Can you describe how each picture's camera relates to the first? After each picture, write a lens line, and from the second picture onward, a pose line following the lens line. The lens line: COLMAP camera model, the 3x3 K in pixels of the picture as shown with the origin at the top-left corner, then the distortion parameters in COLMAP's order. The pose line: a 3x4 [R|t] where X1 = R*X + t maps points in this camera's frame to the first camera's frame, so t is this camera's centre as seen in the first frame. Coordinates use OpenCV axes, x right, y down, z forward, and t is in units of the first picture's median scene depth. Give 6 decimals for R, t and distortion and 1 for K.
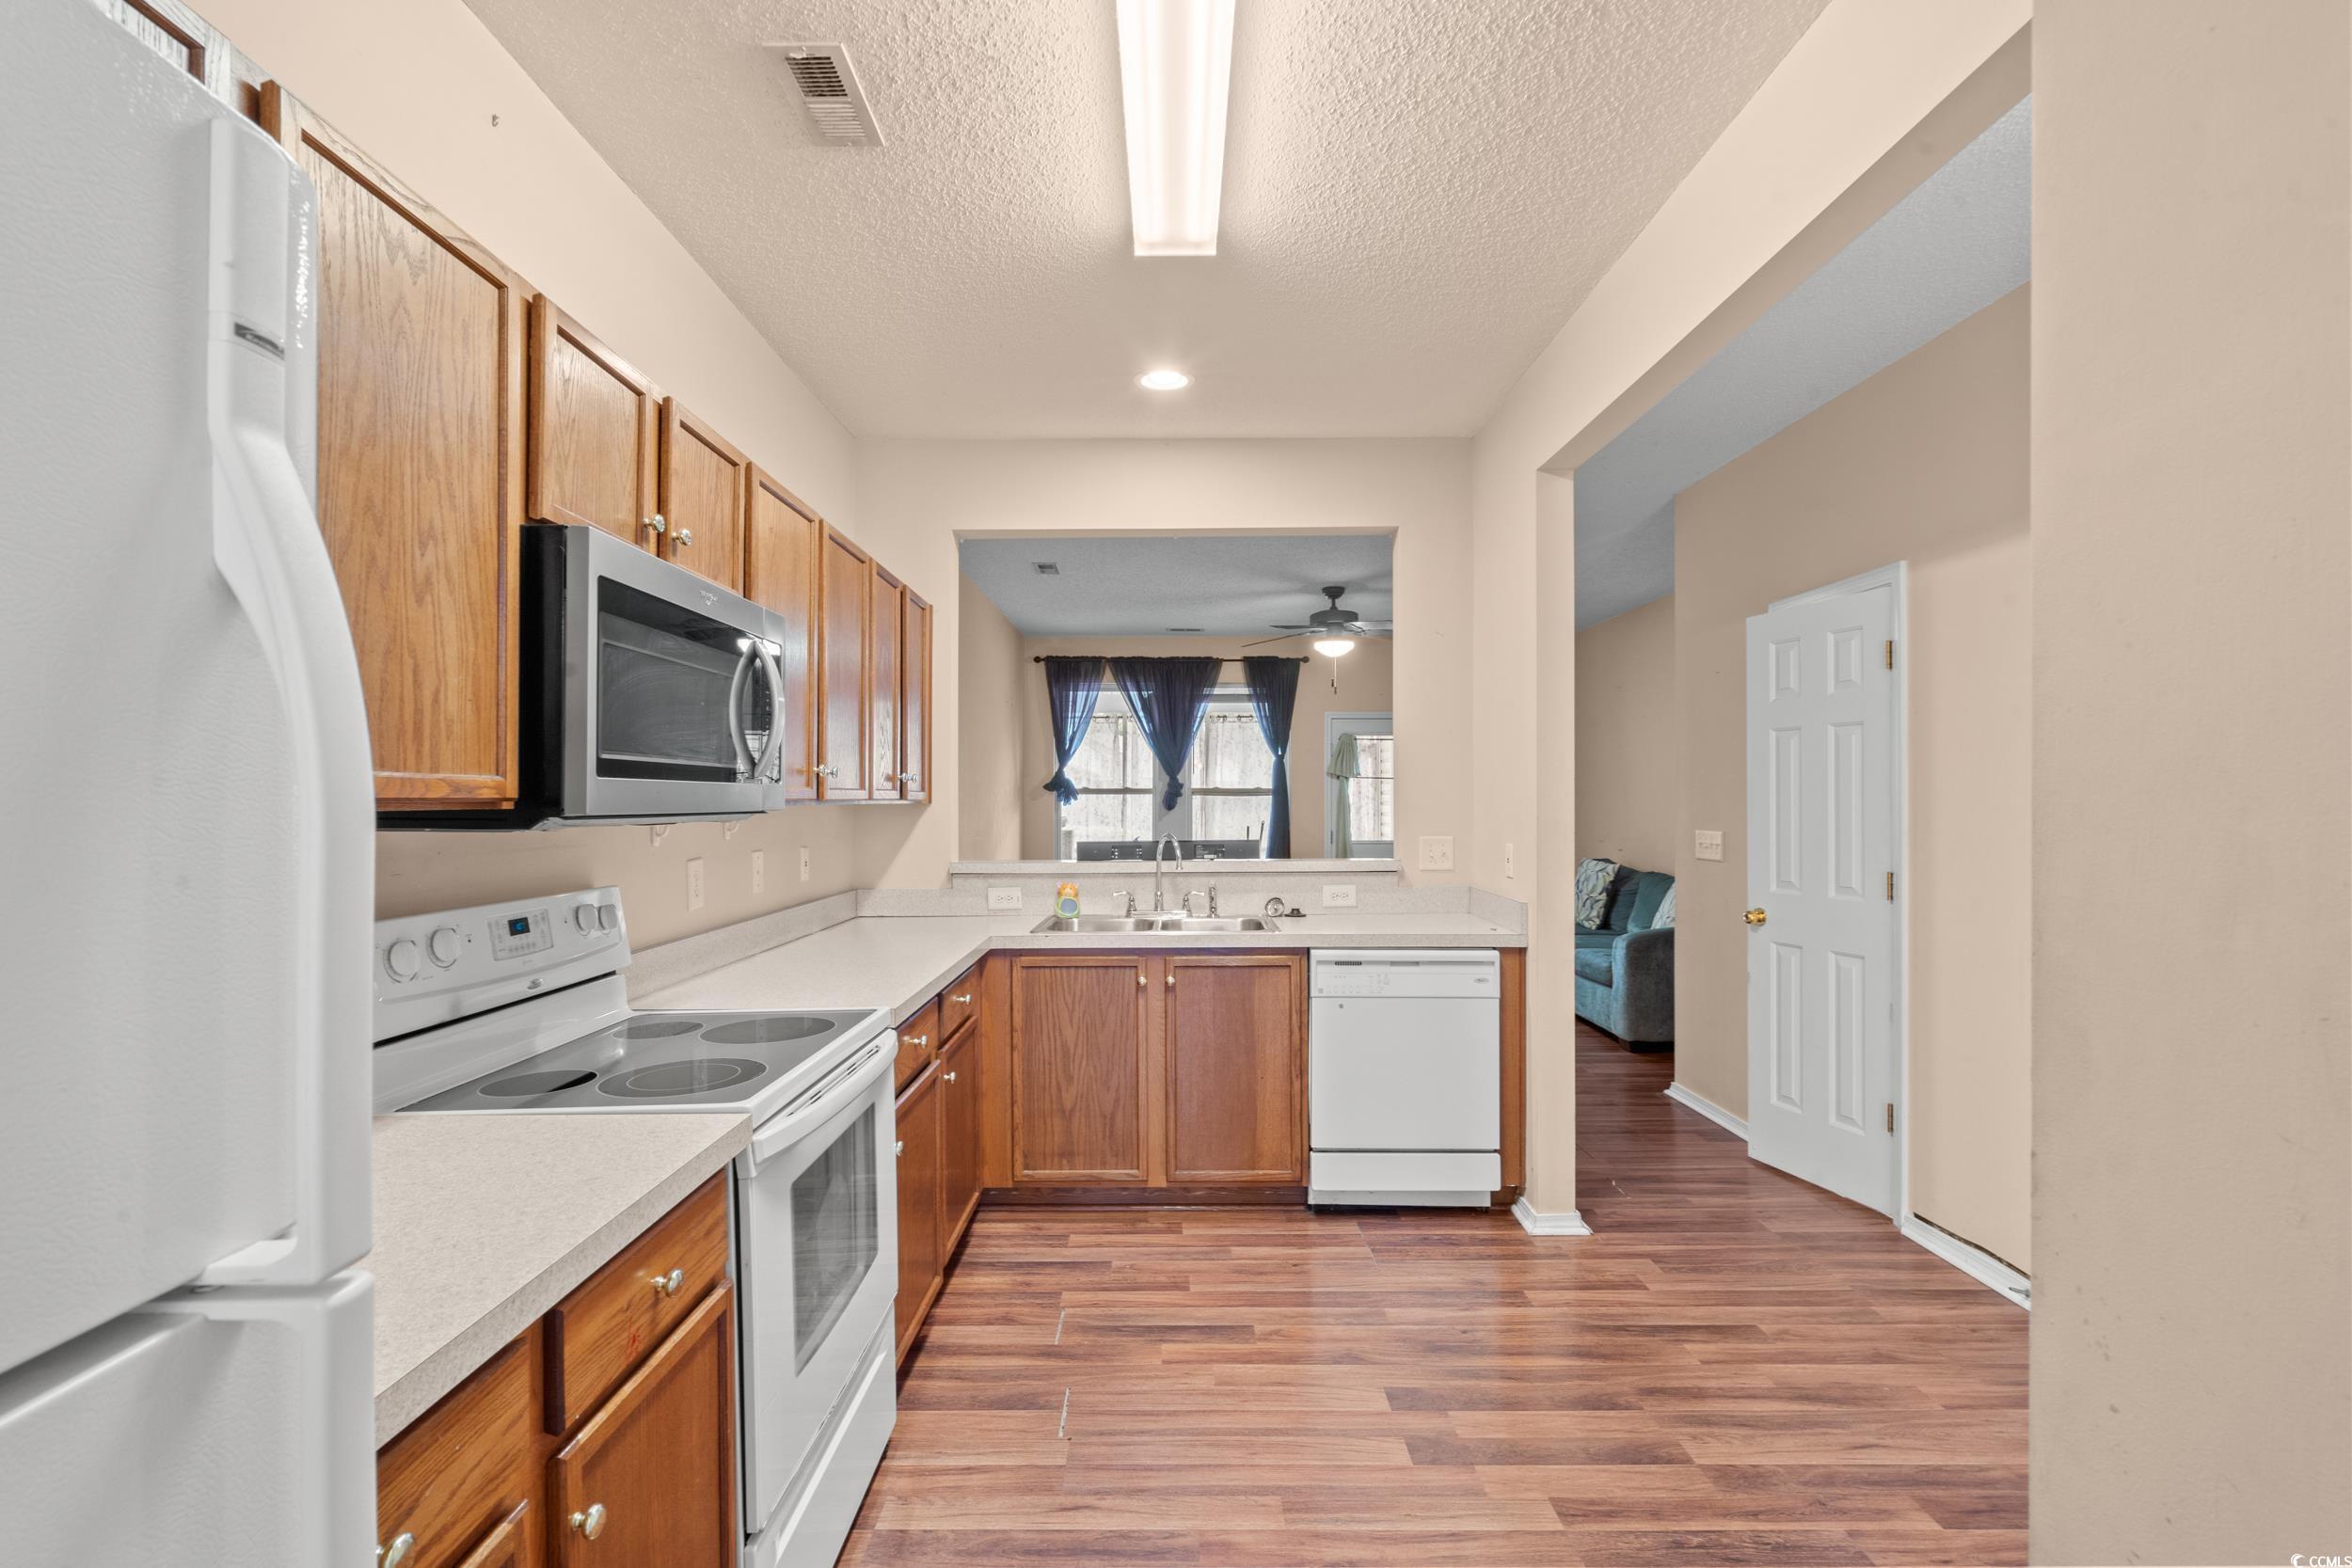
lens RADIAL K [[1063.2, 0, 1178.1], [0, 1063.2, 795.0], [0, 0, 1]] dist [-0.005634, 0.000803]
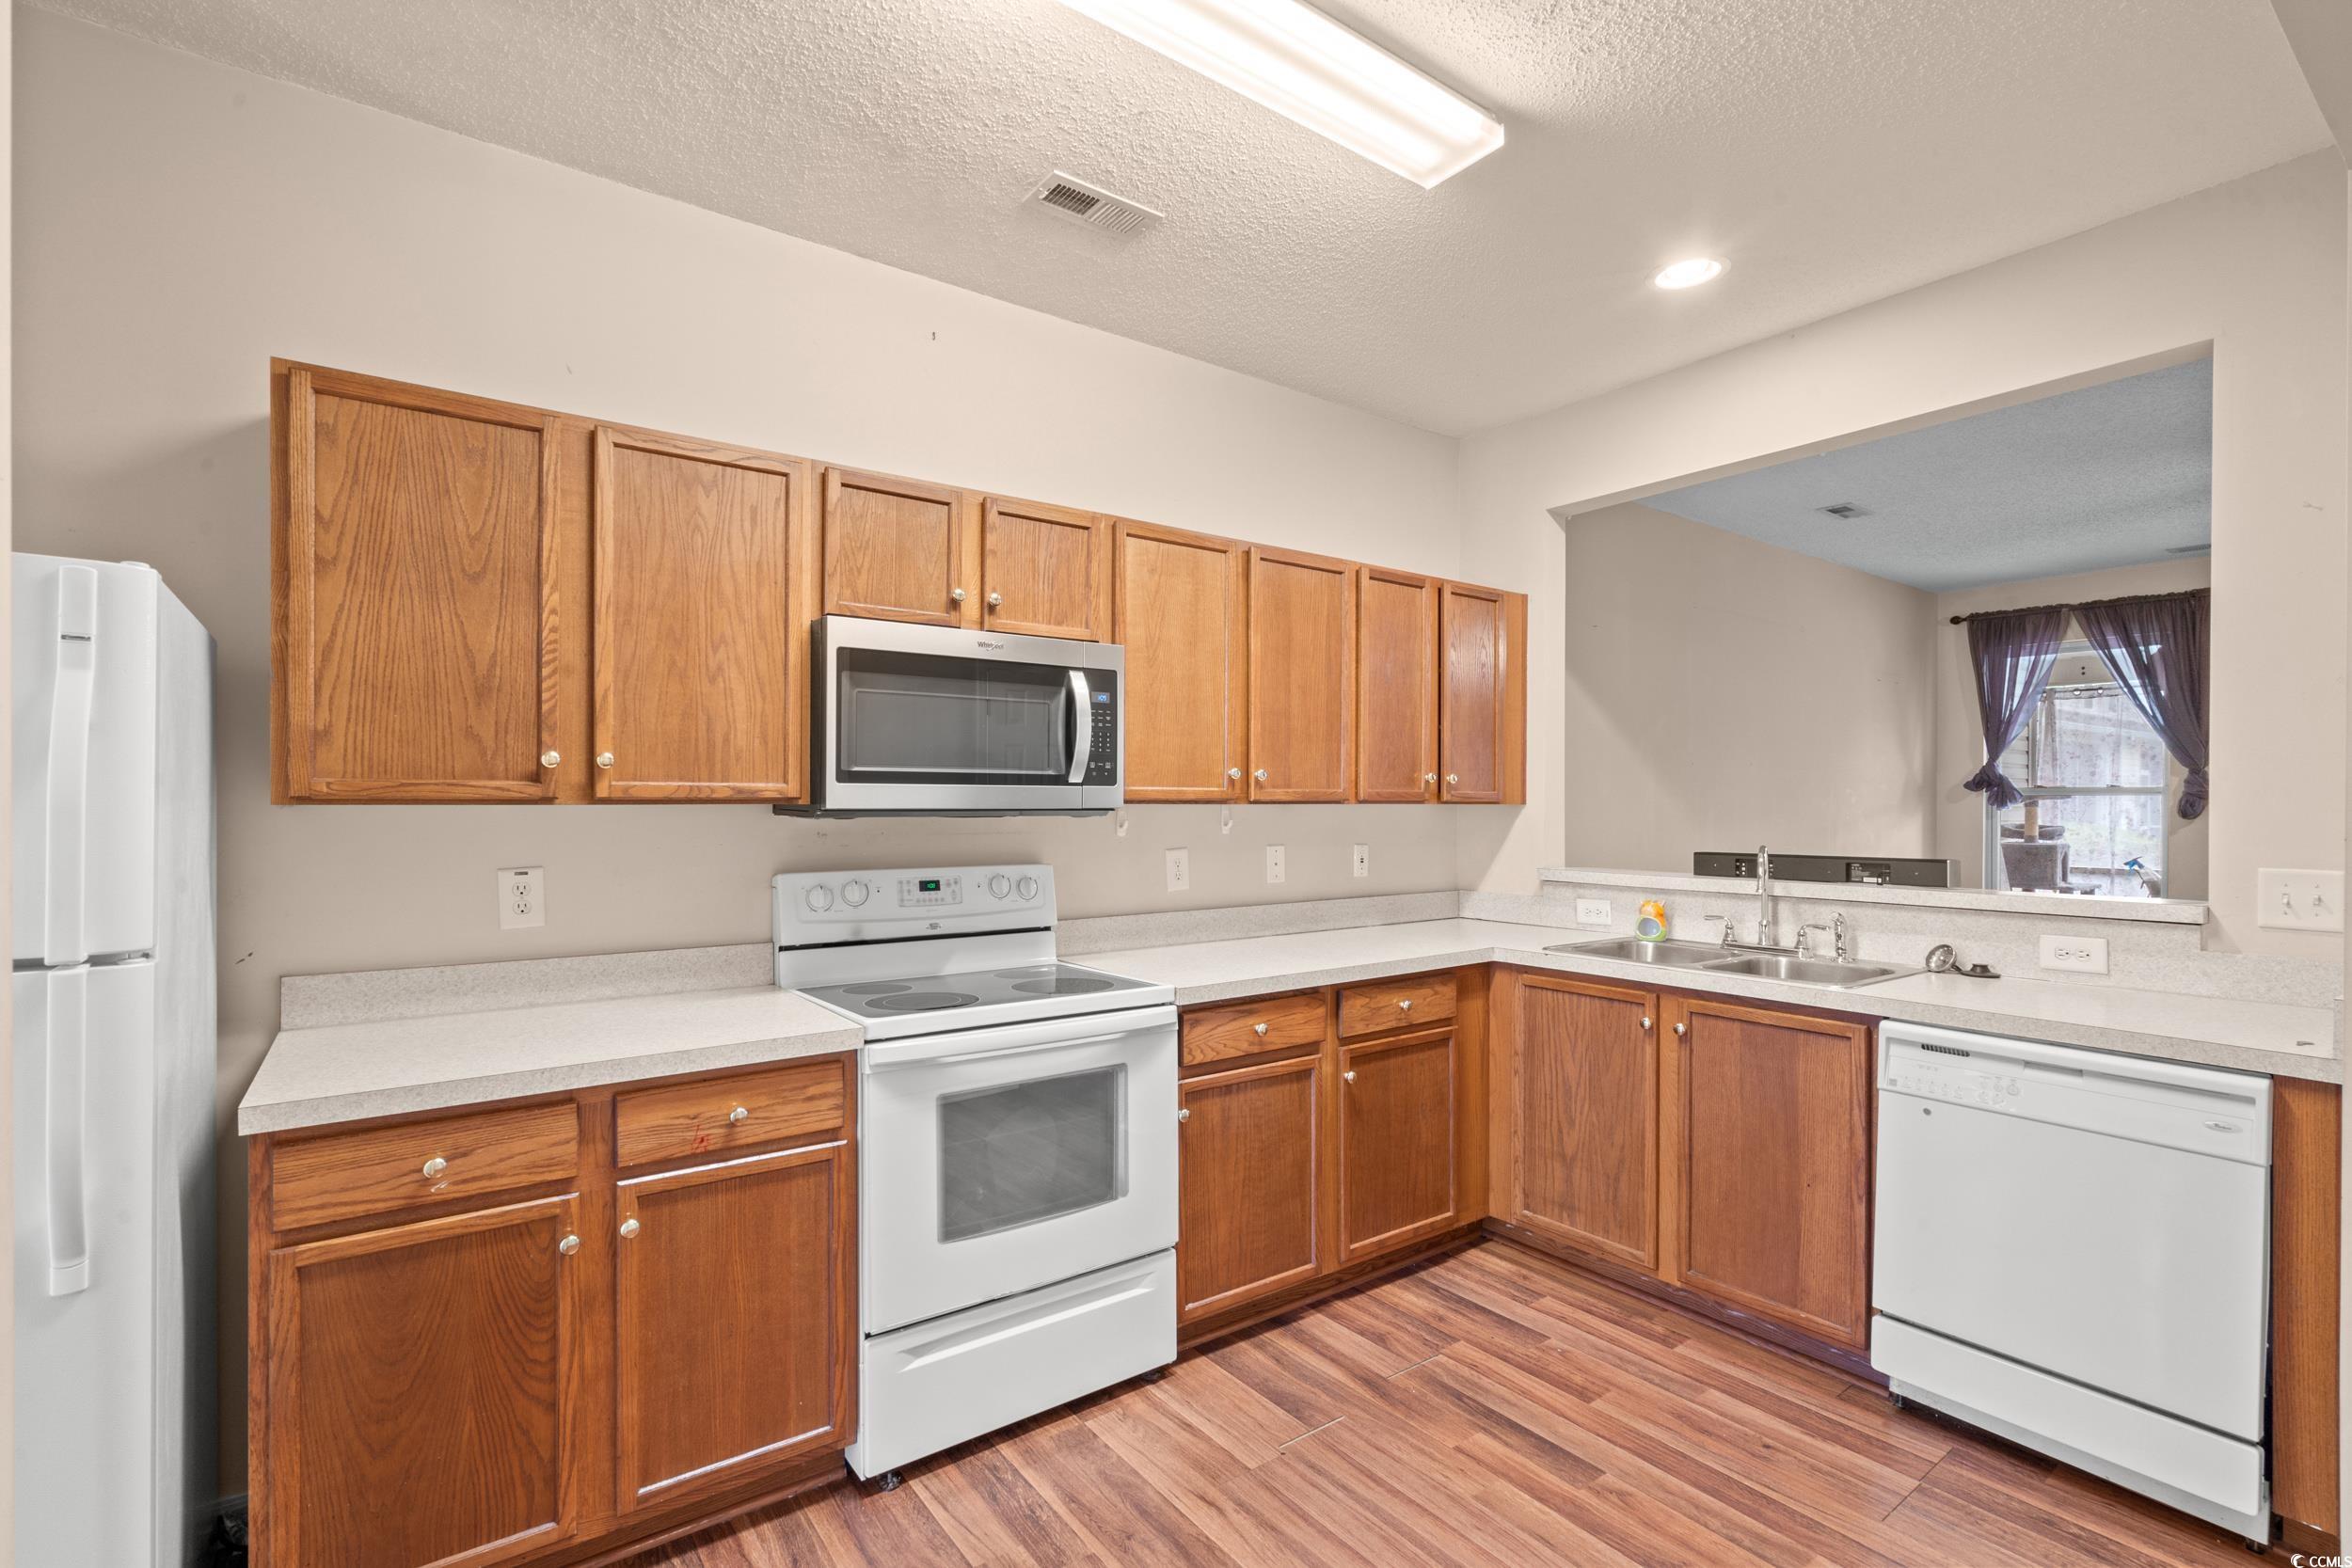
lens RADIAL K [[1063.2, 0, 1165.6], [0, 1063.2, 797.8], [0, 0, 1]] dist [-0.005634, 0.000803]
pose [[0.584080, 0.000517, -0.811696, 0.417593], [0.000433, 0.999999, 0.000948, 0.000895], [0.811696, -0.000905, 0.584080, 0.226937]]
